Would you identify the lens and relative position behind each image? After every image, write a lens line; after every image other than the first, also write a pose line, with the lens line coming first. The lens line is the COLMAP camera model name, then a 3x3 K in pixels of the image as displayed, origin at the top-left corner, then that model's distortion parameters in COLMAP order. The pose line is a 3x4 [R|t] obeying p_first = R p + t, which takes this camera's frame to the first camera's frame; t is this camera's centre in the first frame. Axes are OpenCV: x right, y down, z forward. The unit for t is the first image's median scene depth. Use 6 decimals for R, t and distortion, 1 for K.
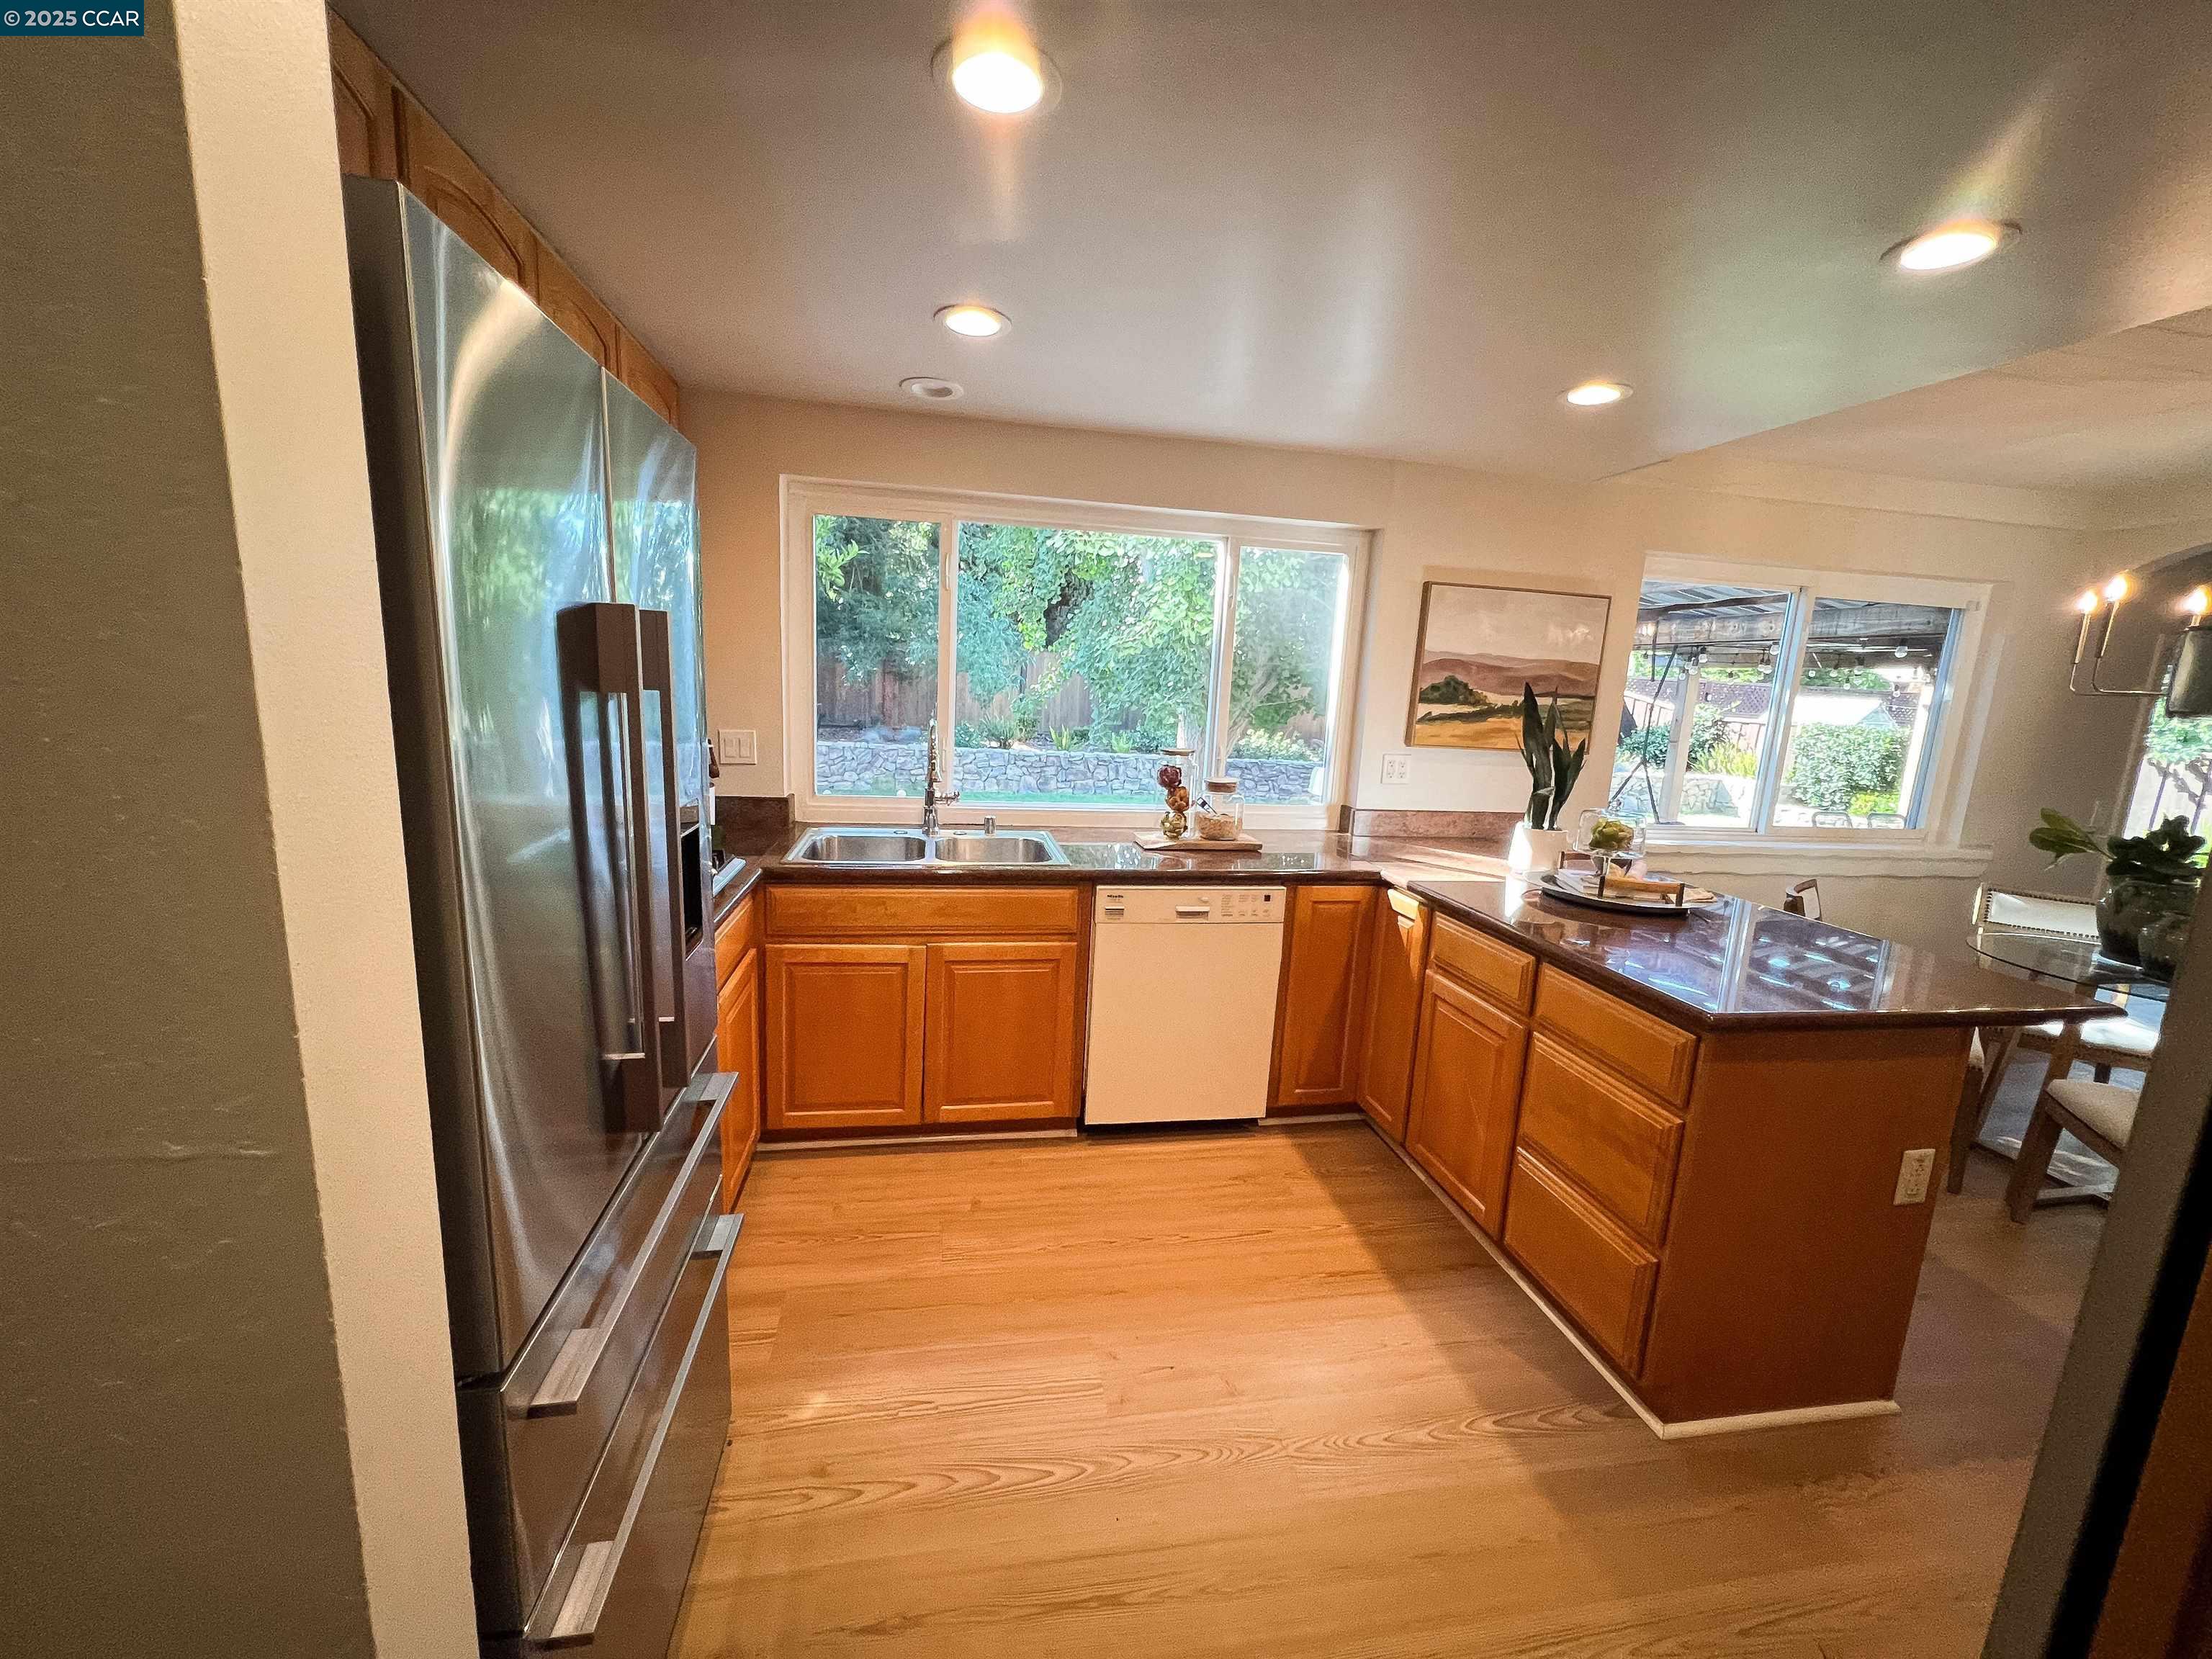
lens RADIAL K [[885.1, 0, 1093.5], [0, 885.1, 826.1], [0, 0, 1]] dist [-0.000332, 0.000190]
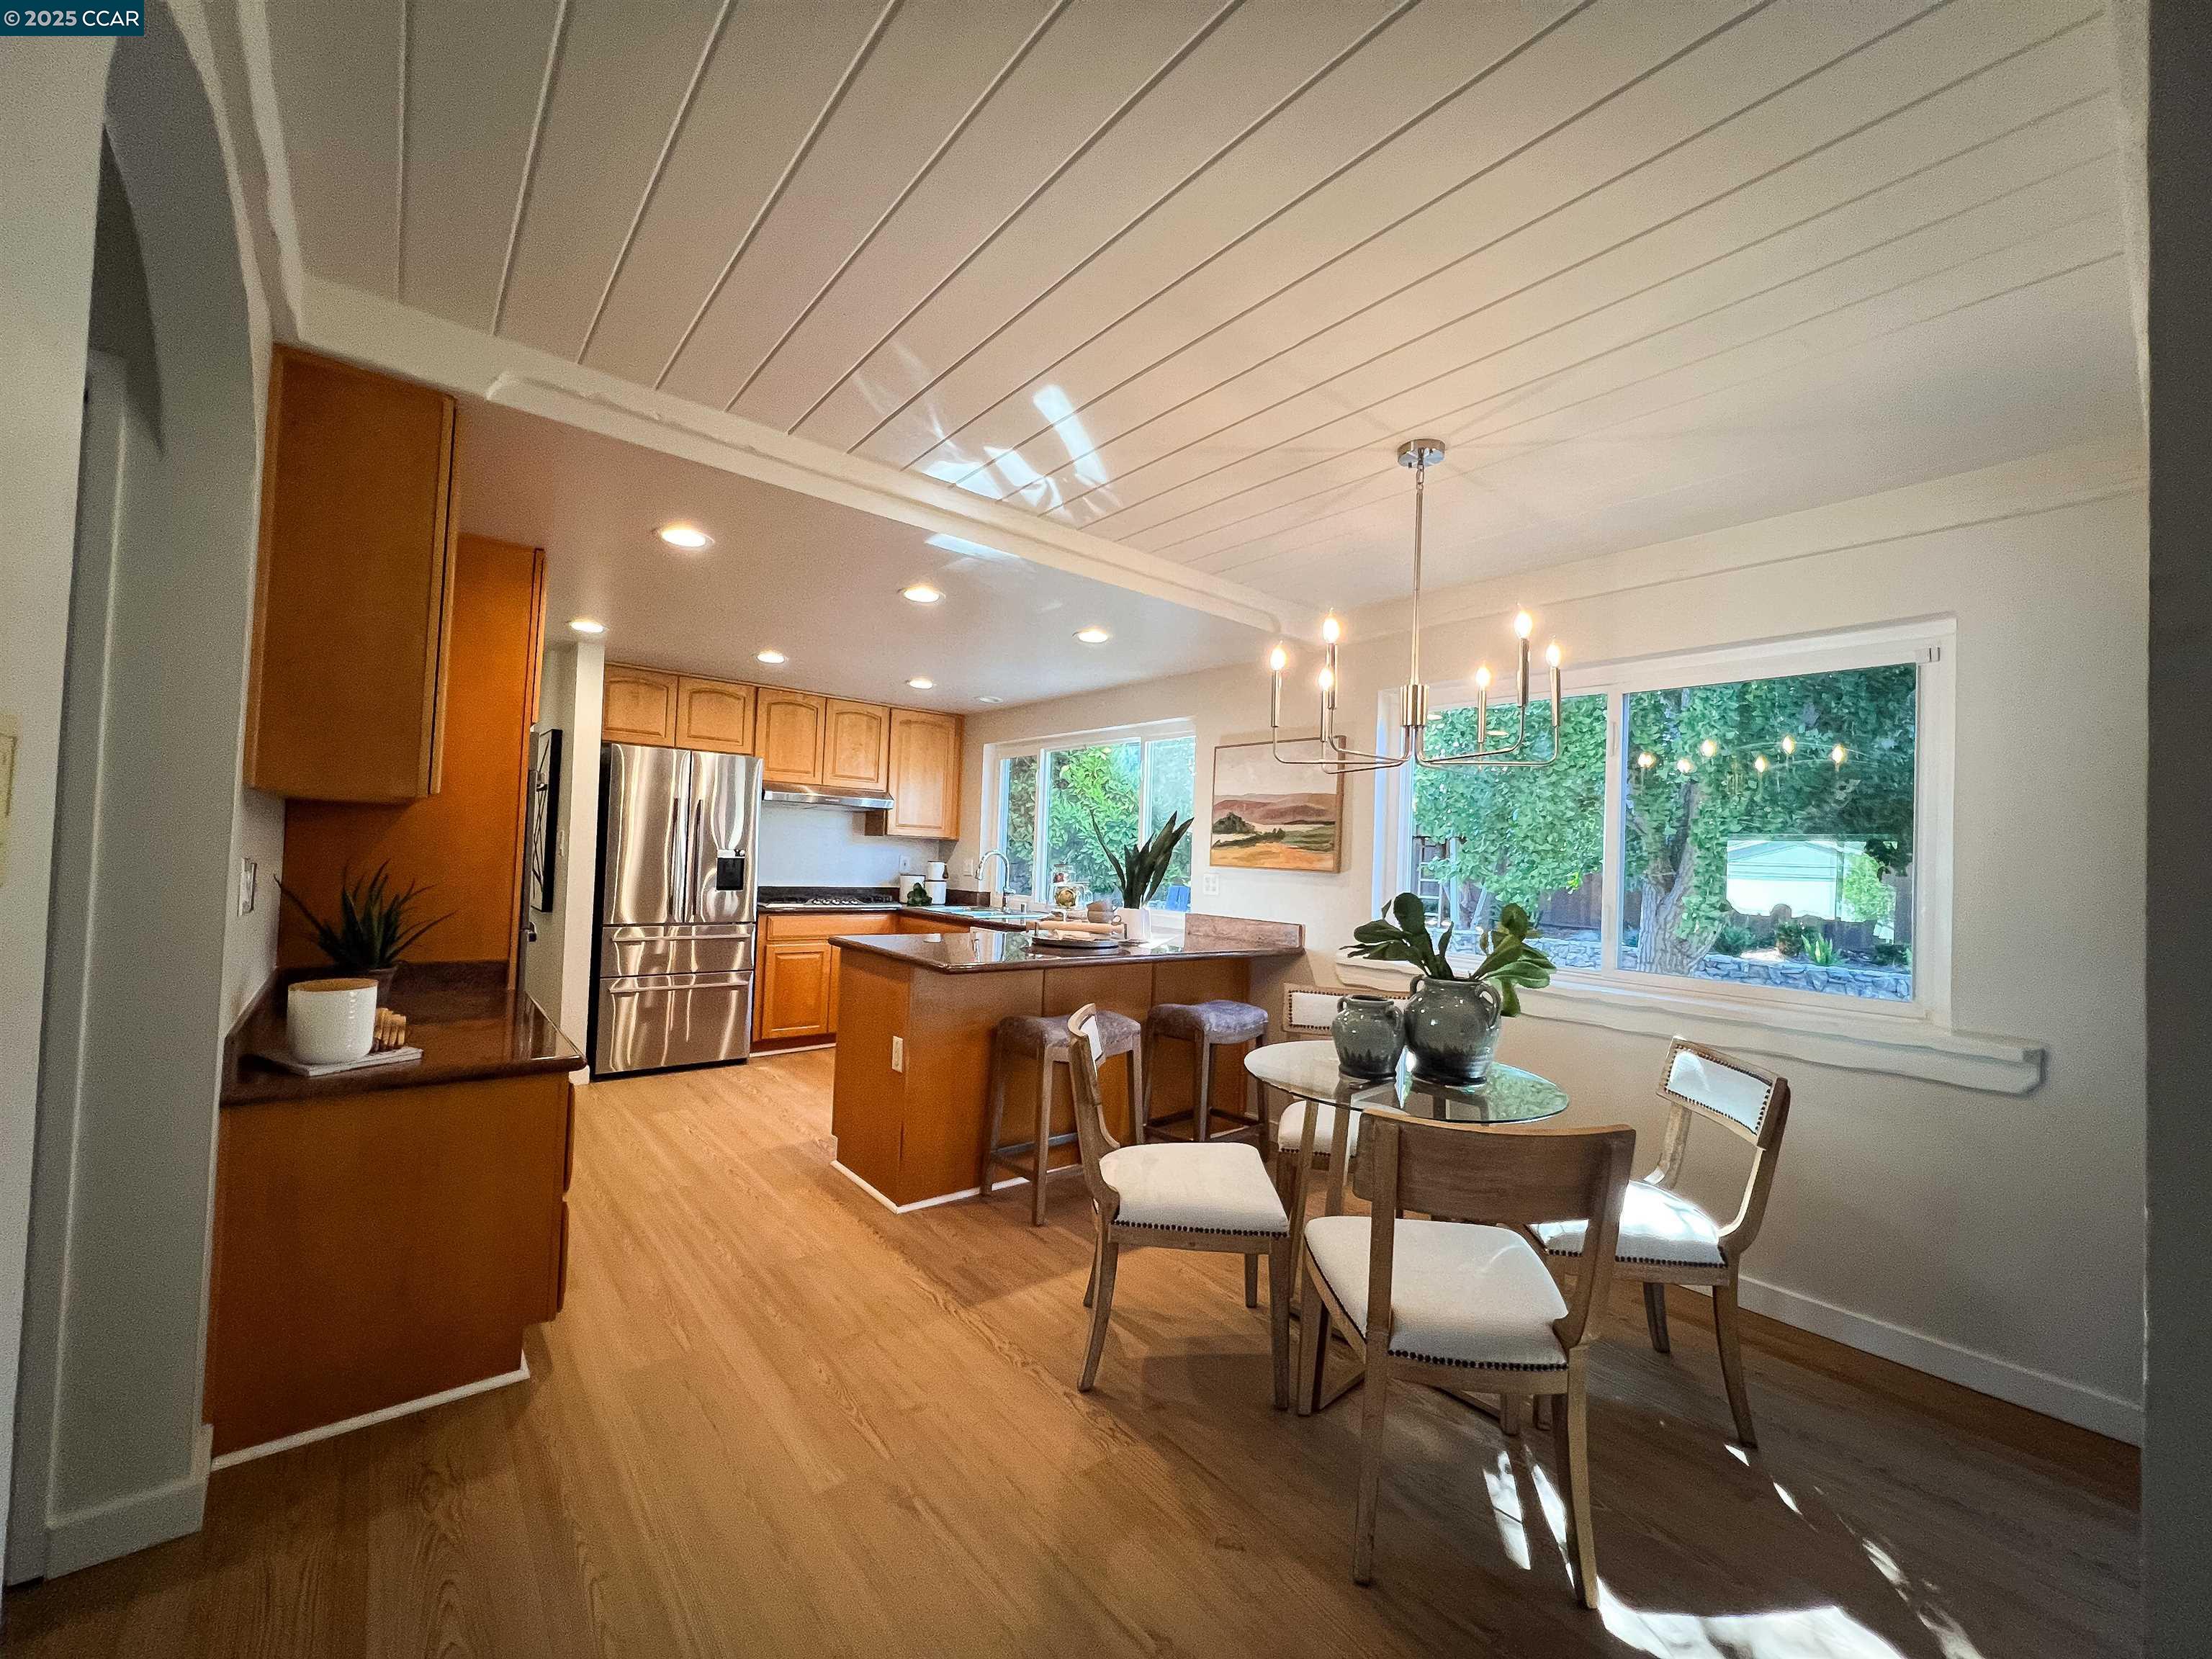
lens RADIAL K [[885.1, 0, 1106.0], [0, 885.1, 829.9], [0, 0, 1]] dist [-0.000332, 0.000190]
pose [[0.492204, -0.055124, -0.868733, 1.739637], [-0.160704, 0.975084, -0.152924, 0.103765], [0.855517, 0.214879, 0.471081, 0.271681]]
